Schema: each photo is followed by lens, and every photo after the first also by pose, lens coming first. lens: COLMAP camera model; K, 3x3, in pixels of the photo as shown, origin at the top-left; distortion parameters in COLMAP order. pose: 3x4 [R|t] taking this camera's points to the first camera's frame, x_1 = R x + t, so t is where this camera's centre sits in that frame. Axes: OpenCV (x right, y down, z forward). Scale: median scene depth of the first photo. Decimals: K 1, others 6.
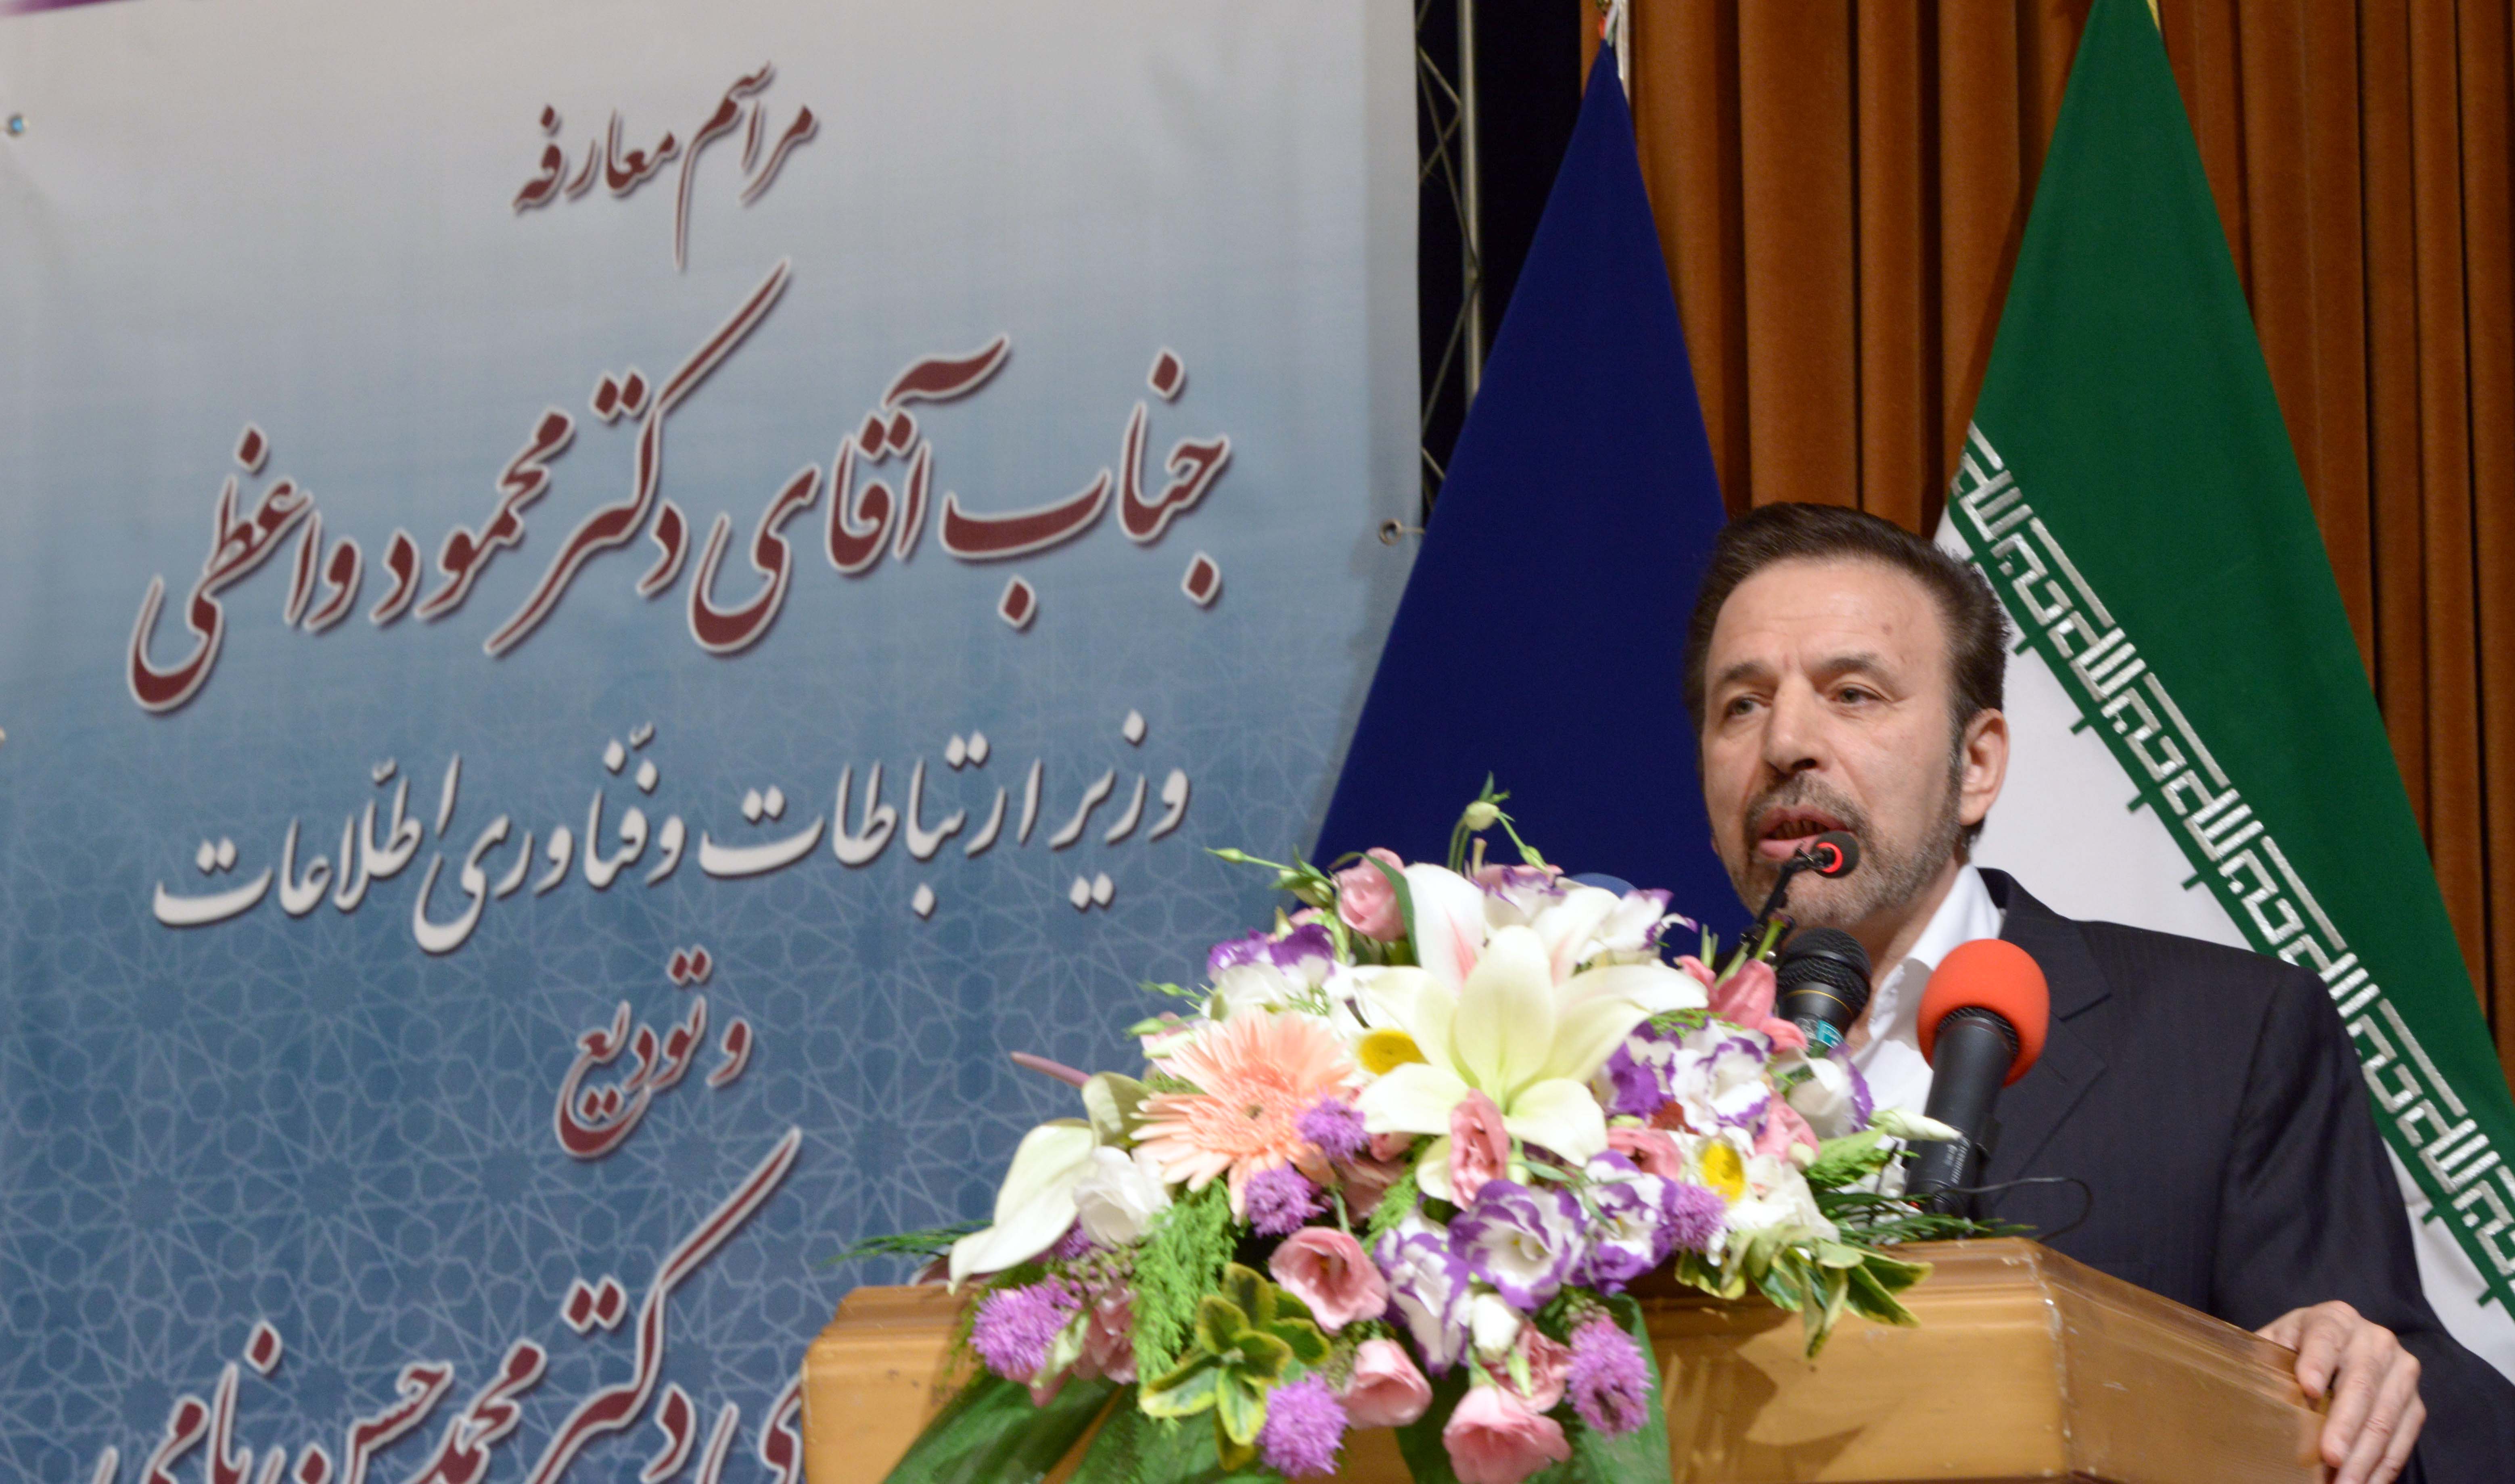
lens RADIAL K [[6735.7, 0, 1476.5], [0, 6735.7, 518.9], [0, 0, 1]] dist [0.044066, 0.000000]
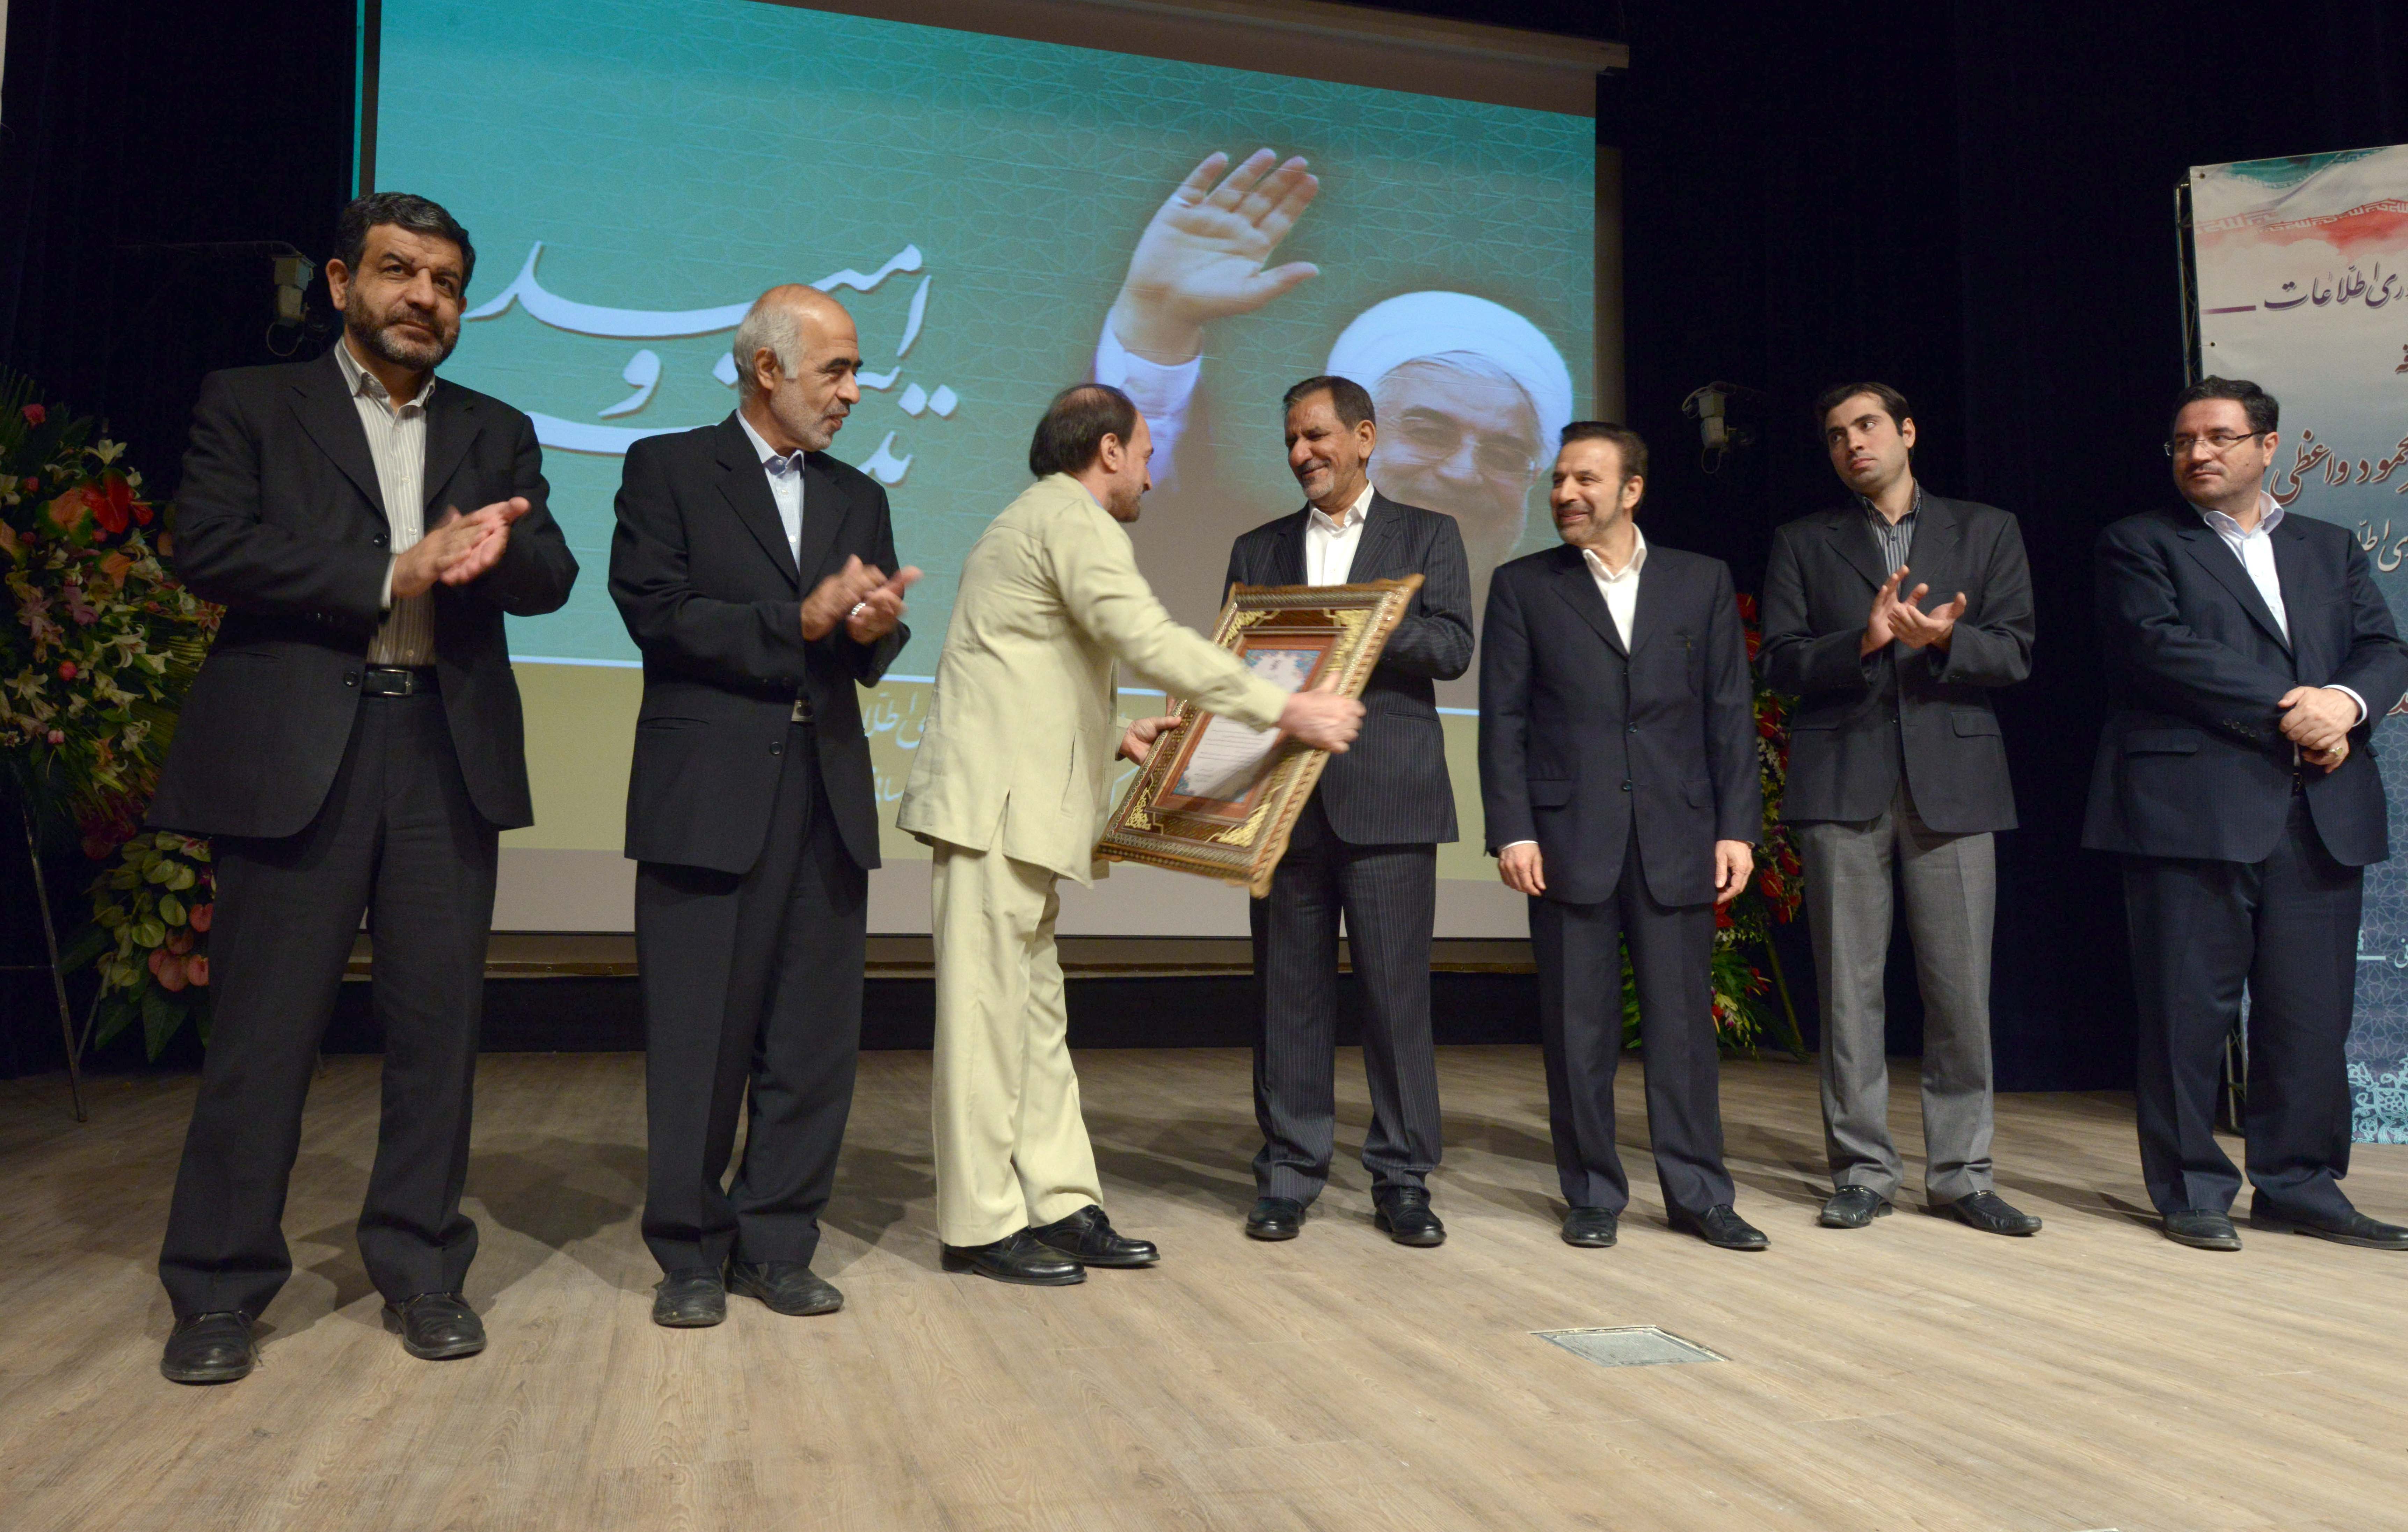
lens RADIAL K [[1691.5, 0, 1130.4], [0, 1691.5, 752.0], [0, 0, 1]] dist [0.002042, -0.002388]
pose [[0.994630, 0.020063, 0.101528, -0.971371], [-0.035080, 0.988310, 0.148366, 0.049285], [-0.097364, -0.151131, 0.983707, 0.122552]]
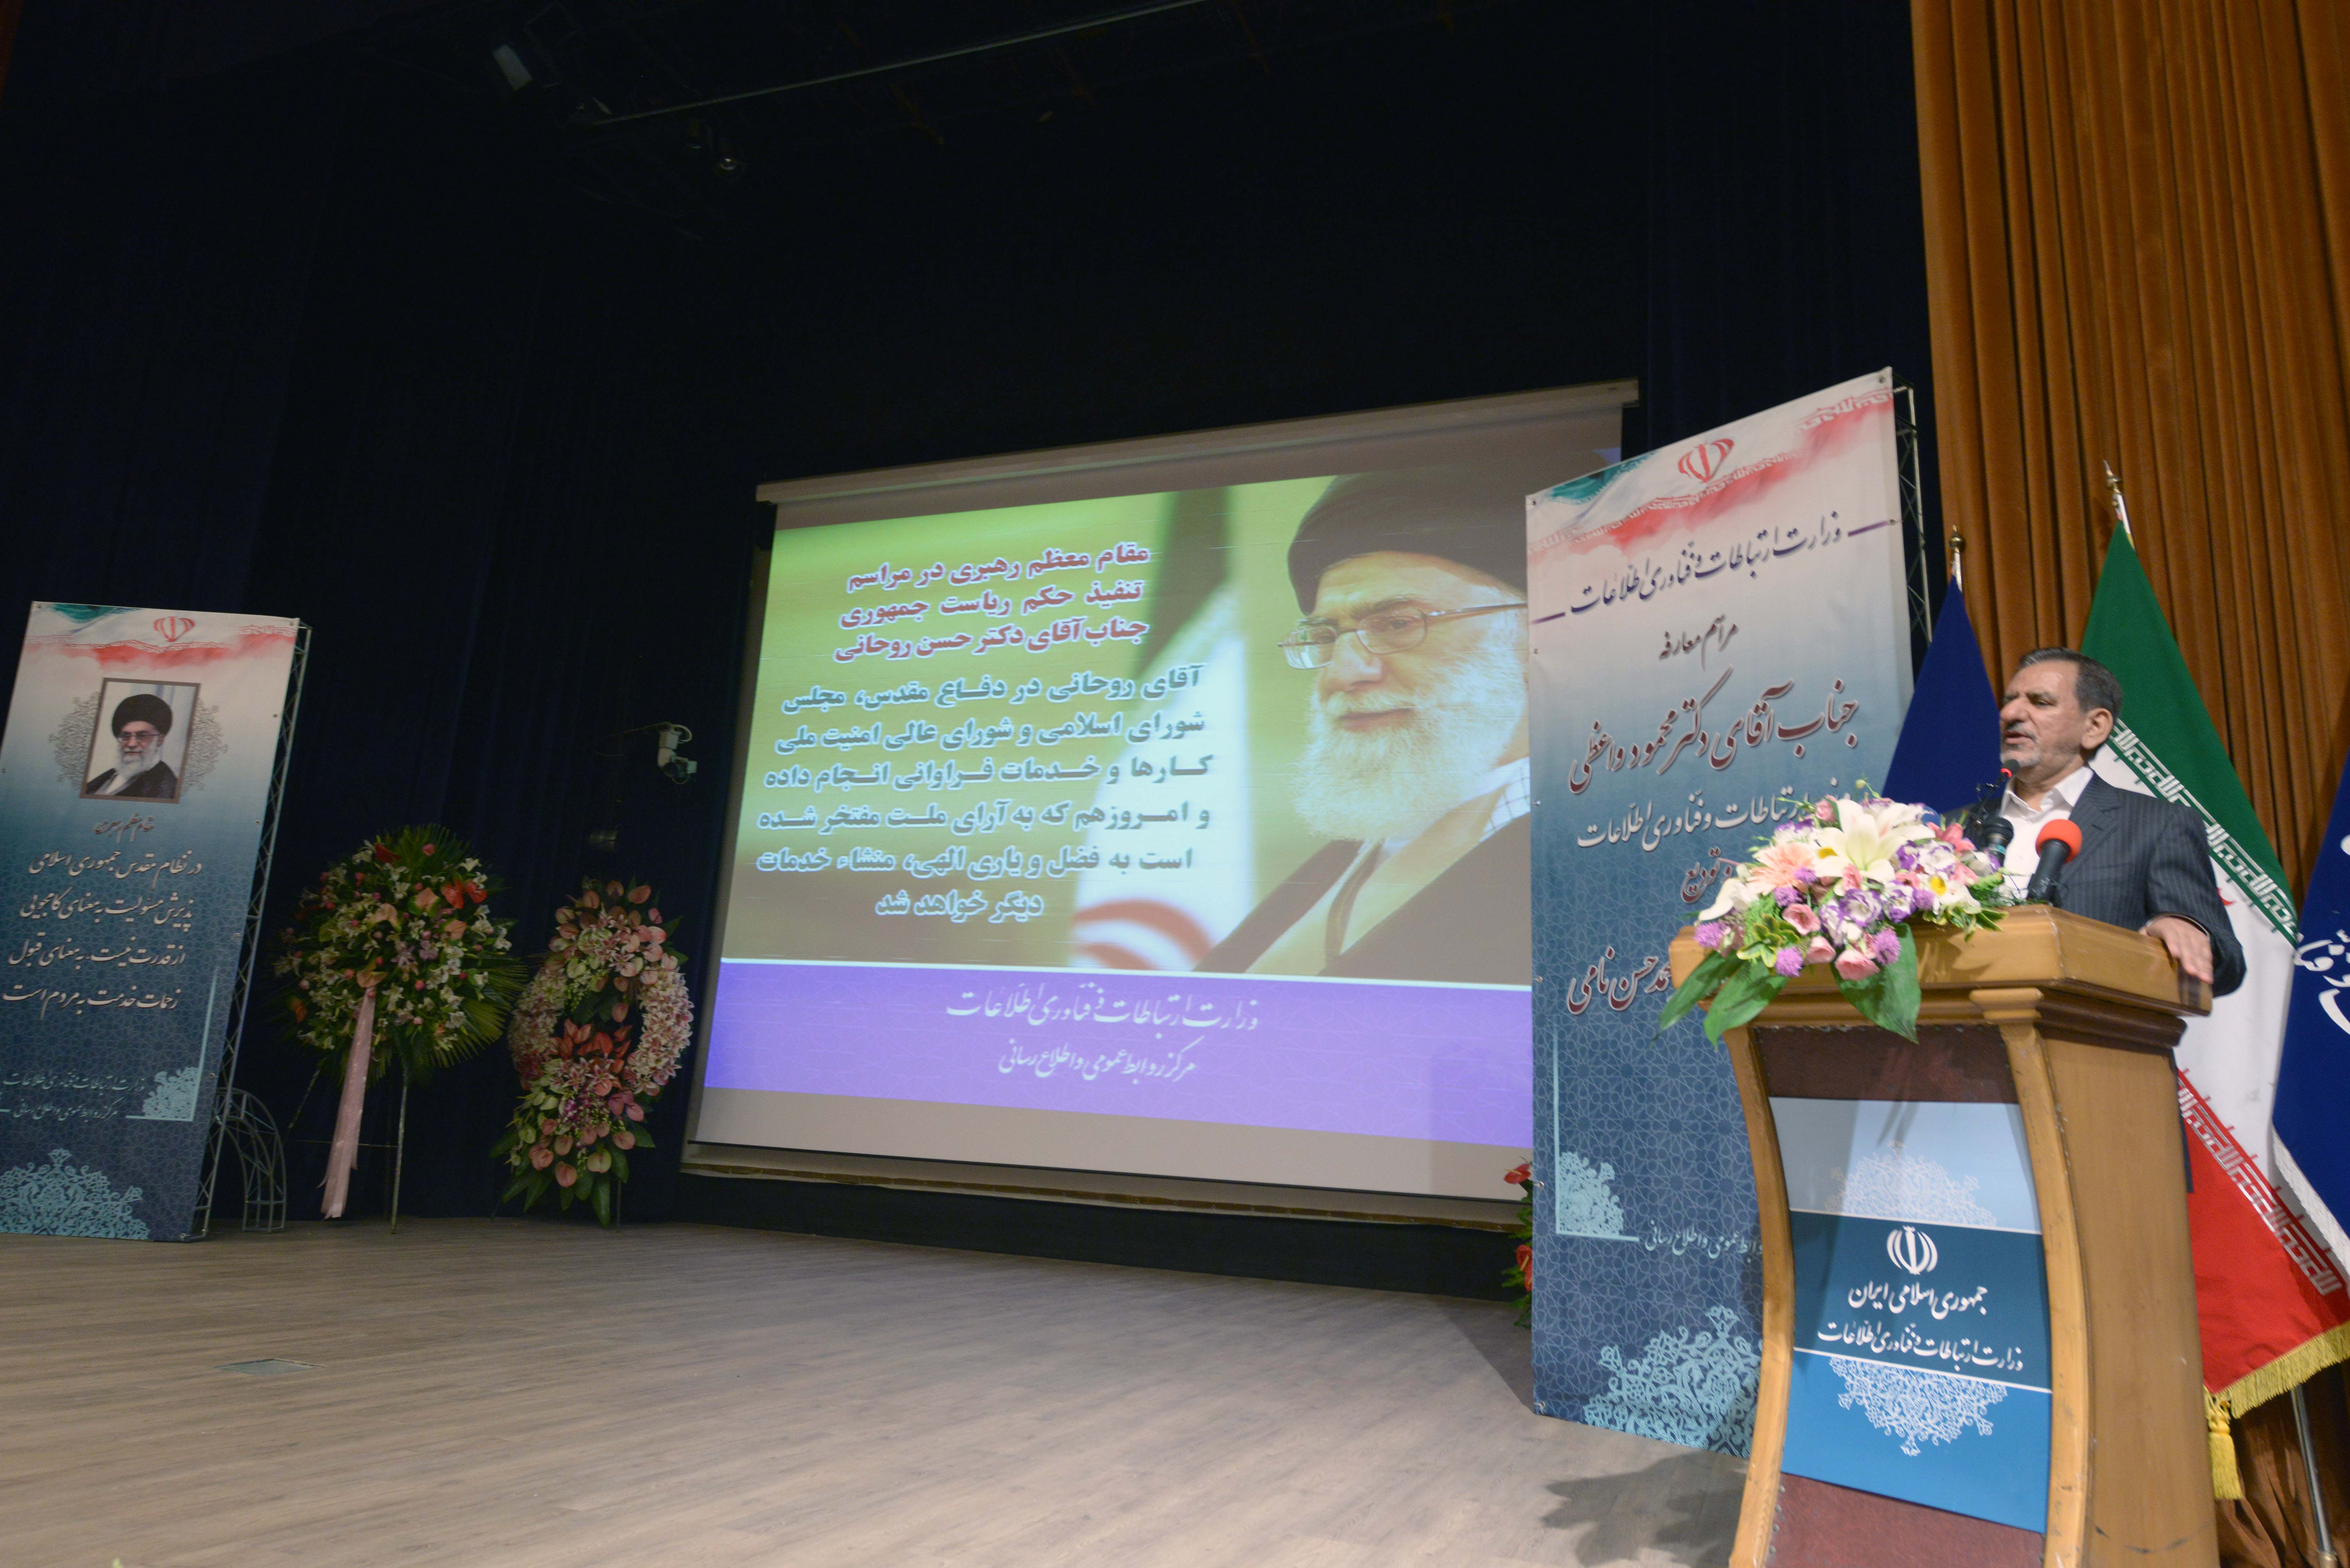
lens RADIAL K [[1546.4, 0, 1184.7], [0, 1546.4, 772.0], [0, 0, 1]] dist [0.000812, -0.001057]
pose [[0.871734, -0.061001, -0.486168, 0.049653], [0.059972, 0.998043, -0.017694, 0.018985], [0.486296, -0.013732, 0.873686, 0.095830]]
